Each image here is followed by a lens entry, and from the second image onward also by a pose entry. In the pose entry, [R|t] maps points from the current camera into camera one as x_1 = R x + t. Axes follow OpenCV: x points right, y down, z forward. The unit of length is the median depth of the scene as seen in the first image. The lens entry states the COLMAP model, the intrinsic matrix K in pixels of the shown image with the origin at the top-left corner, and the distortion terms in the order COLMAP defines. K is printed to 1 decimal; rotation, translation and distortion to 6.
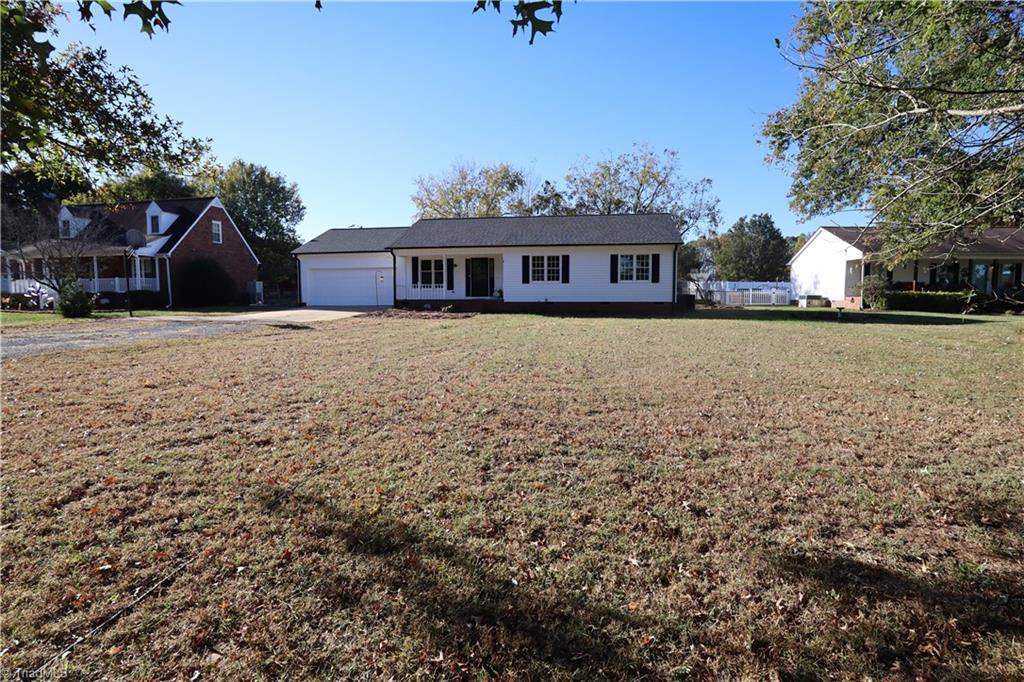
lens RADIAL K [[522.6, 0, 512.0], [0, 522.6, 341.0], [0, 0, 1]] dist [-0.036602, 0.000119]
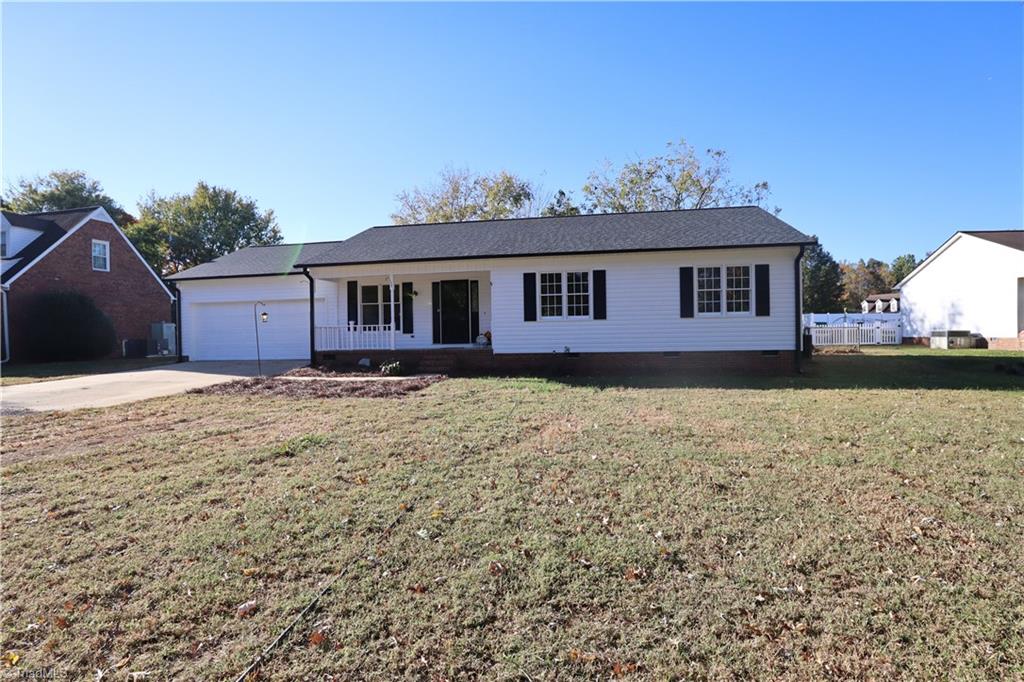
lens RADIAL K [[522.6, 0, 512.0], [0, 522.6, 341.0], [0, 0, 1]] dist [-0.036602, 0.000119]
pose [[0.999549, -0.015183, -0.025910, 0.019326], [0.013323, 0.997421, -0.070531, -0.044836], [0.026914, 0.070154, 0.997173, 0.399715]]
